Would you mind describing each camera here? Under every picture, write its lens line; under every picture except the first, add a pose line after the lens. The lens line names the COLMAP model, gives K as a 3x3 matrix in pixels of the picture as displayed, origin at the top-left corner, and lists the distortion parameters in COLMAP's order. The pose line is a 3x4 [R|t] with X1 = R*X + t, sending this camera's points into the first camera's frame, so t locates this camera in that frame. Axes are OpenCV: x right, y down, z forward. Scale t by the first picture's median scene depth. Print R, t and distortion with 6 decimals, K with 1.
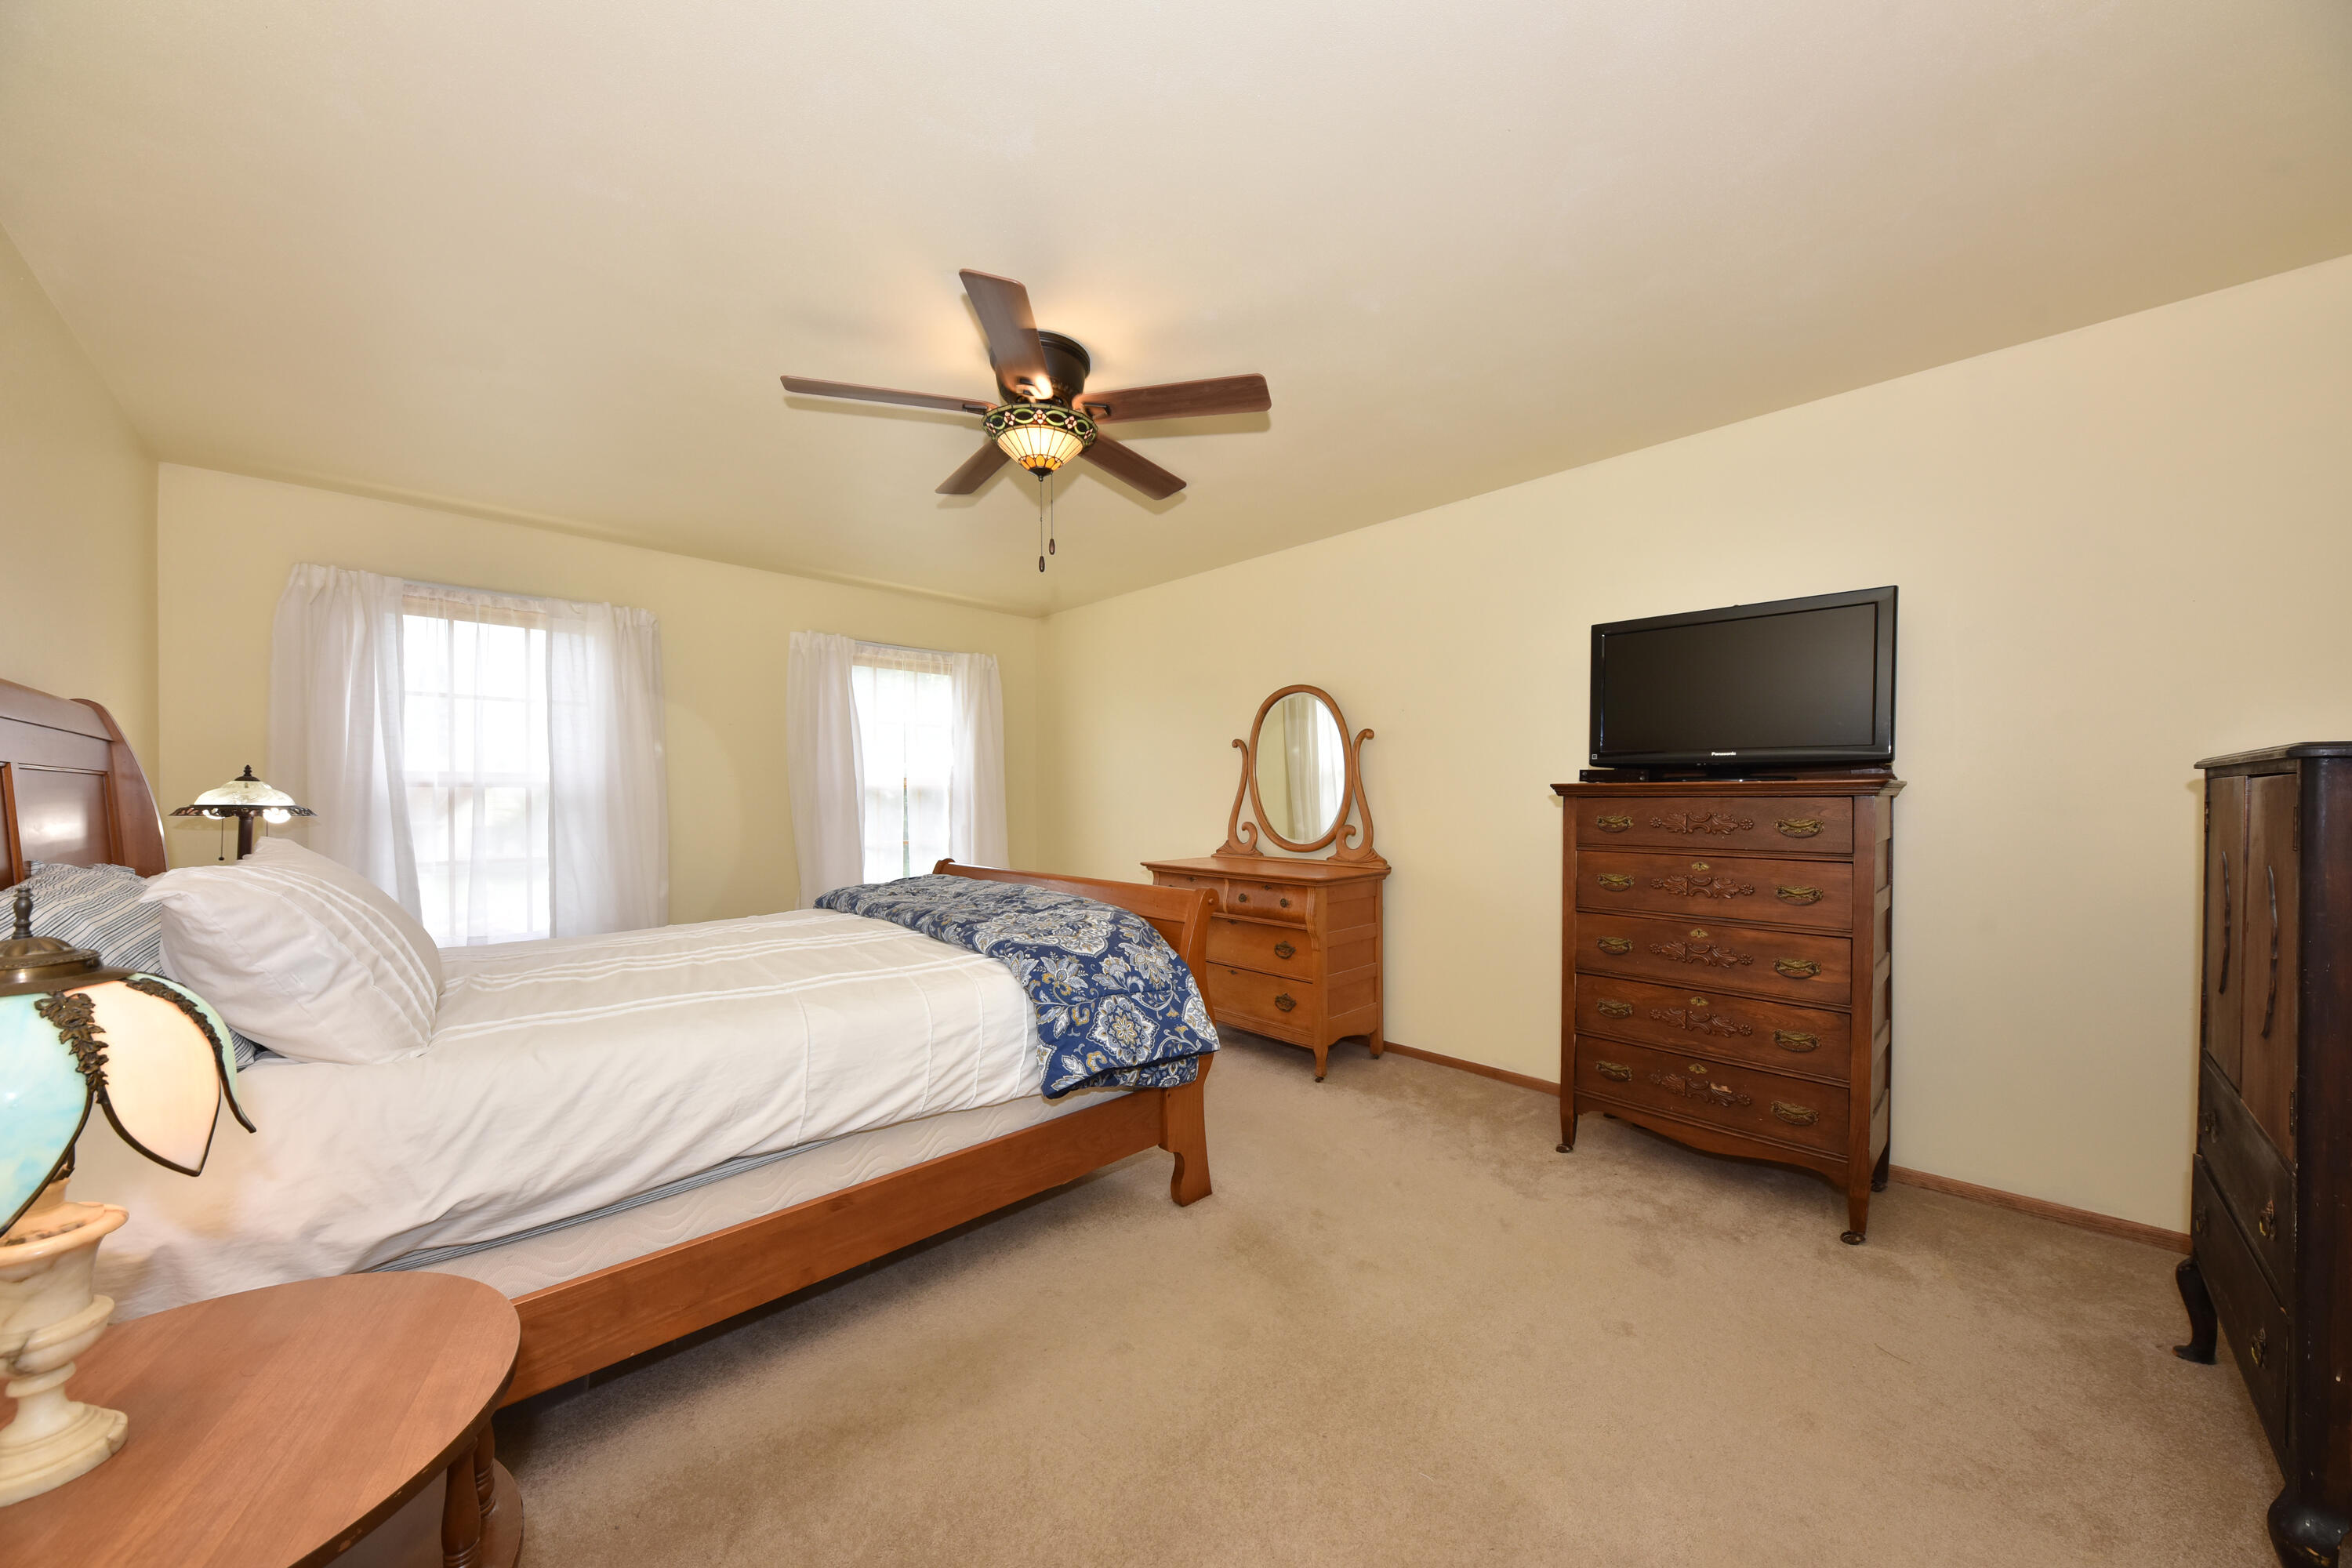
lens RADIAL K [[792.7, 0, 1186.0], [0, 792.7, 793.7], [0, 0, 1]] dist [0.000370, 0.000030]
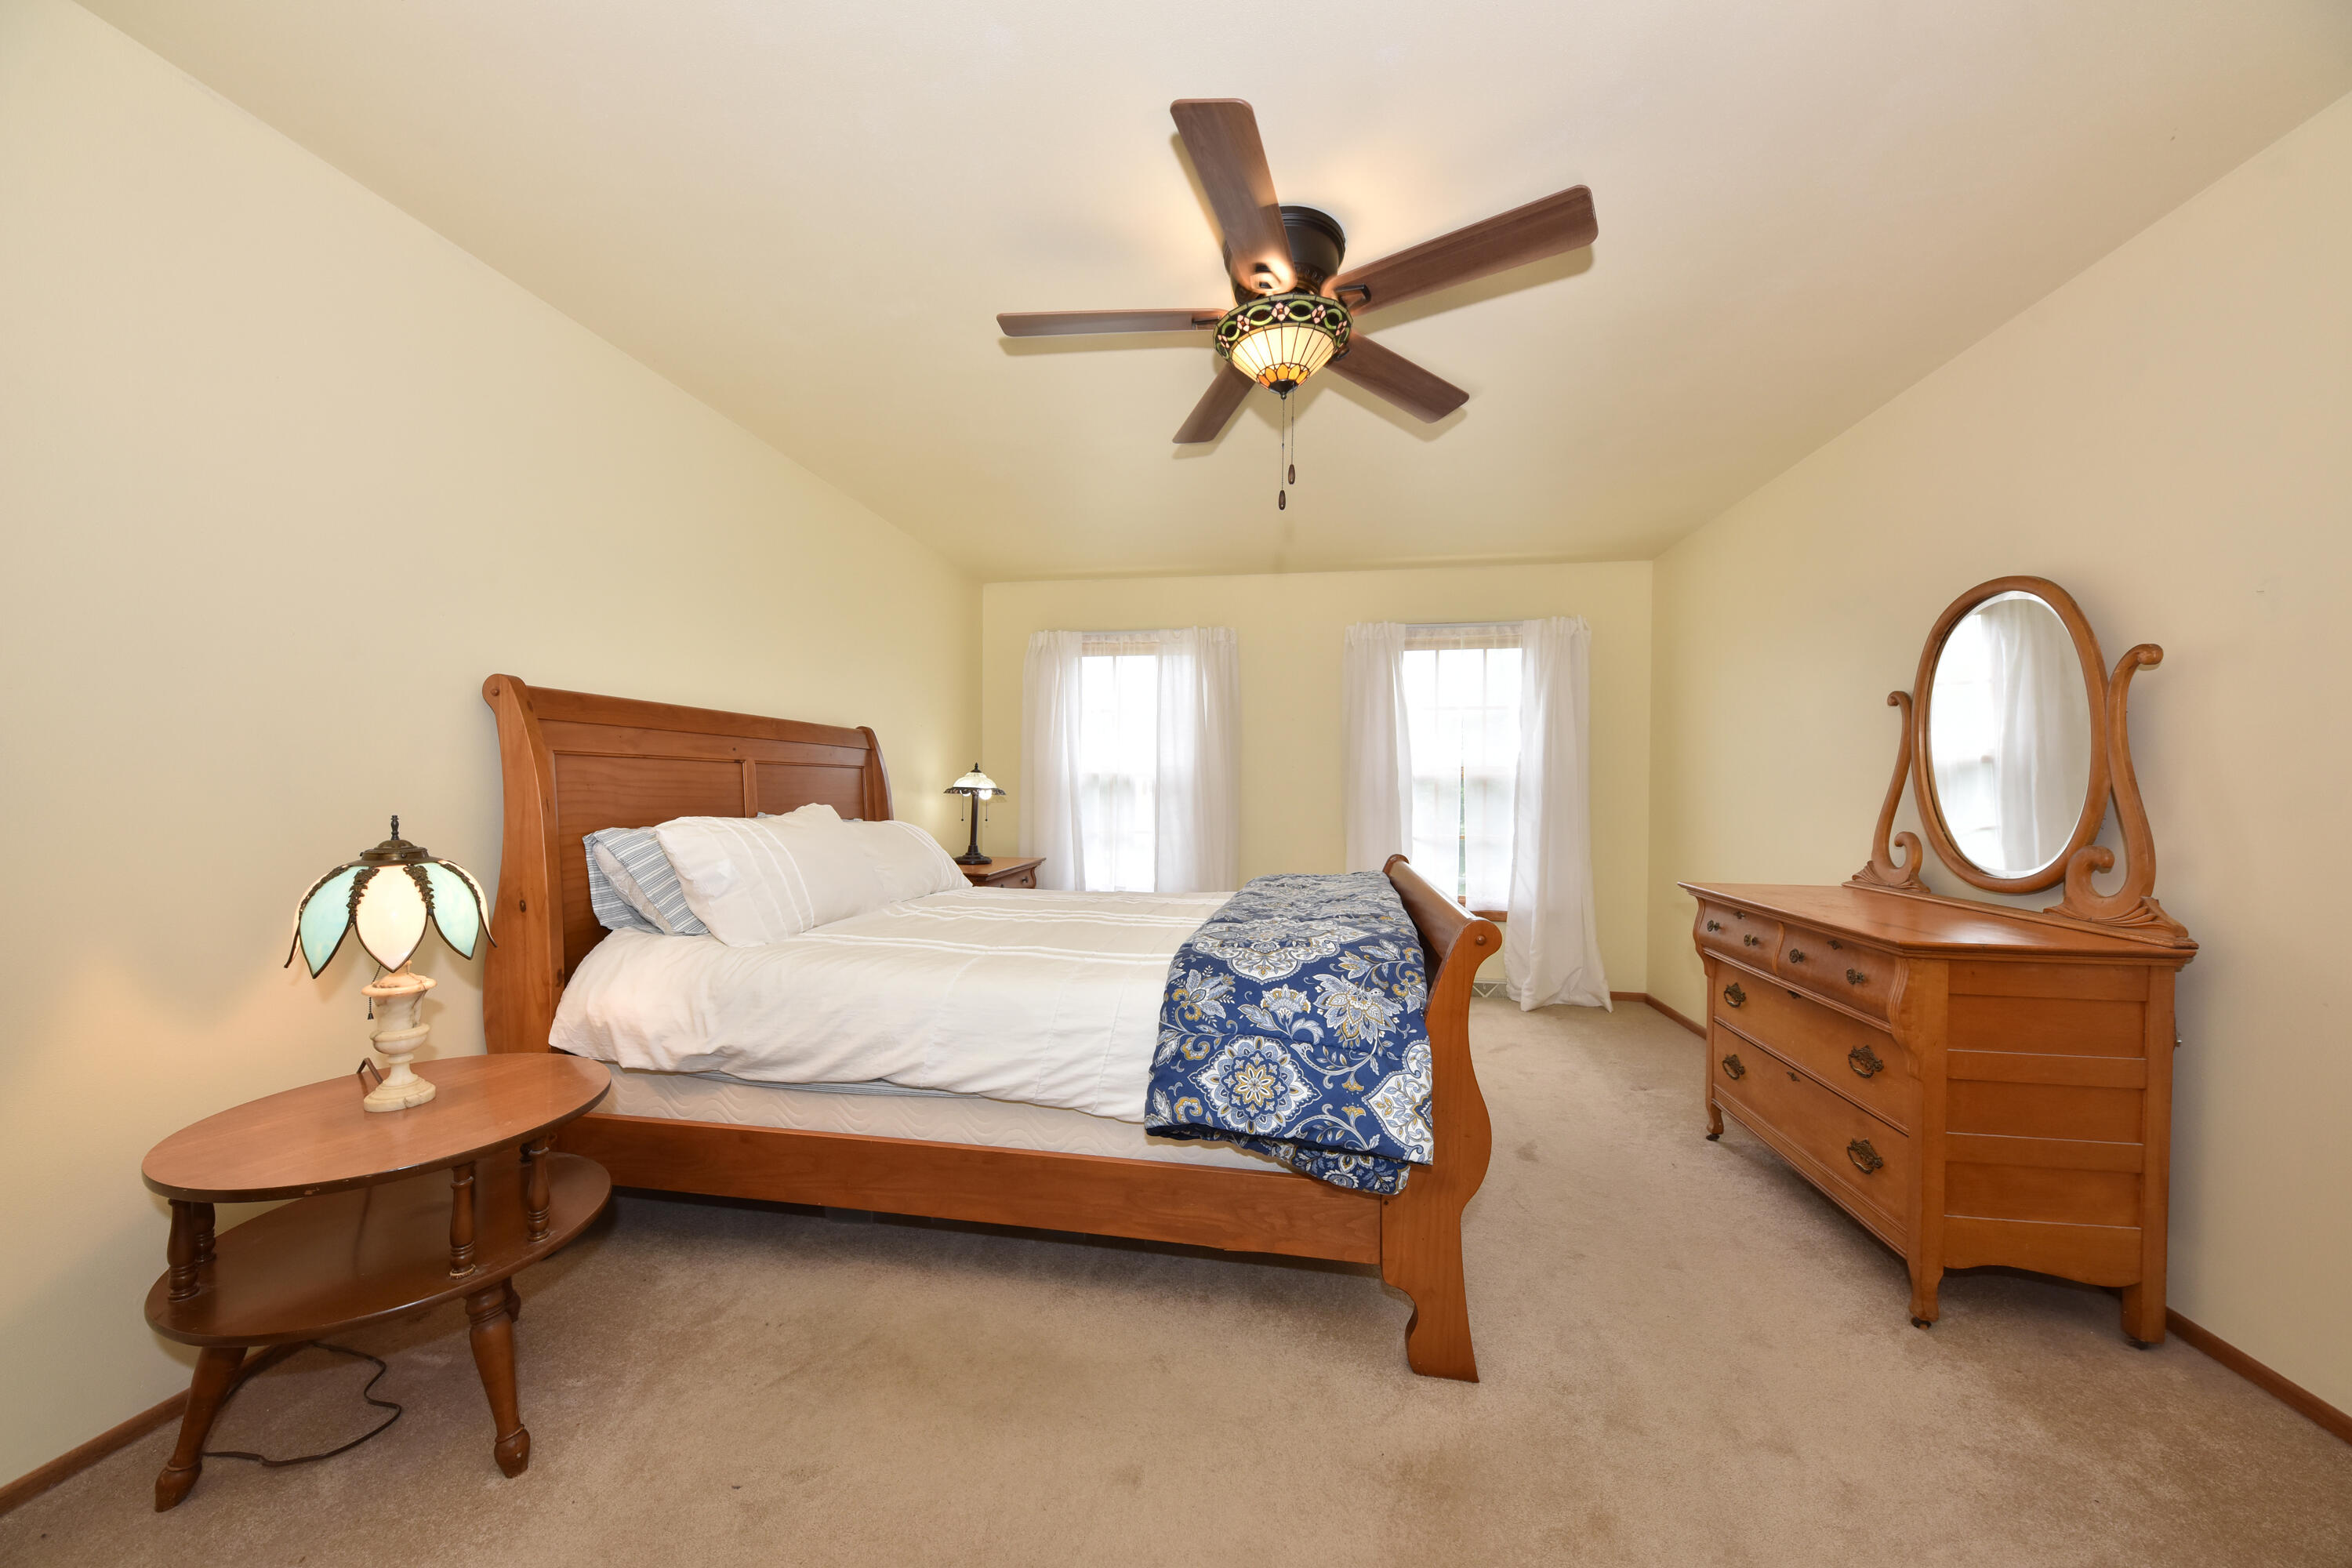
lens RADIAL K [[799.9, 0, 1182.7], [0, 799.9, 794.6], [0, 0, 1]] dist [0.008151, -0.005333]
pose [[0.601265, 0.012749, -0.798948, 0.410781], [-0.006271, 0.999917, 0.011237, 0.008464], [0.799025, -0.001746, 0.601295, 0.399204]]
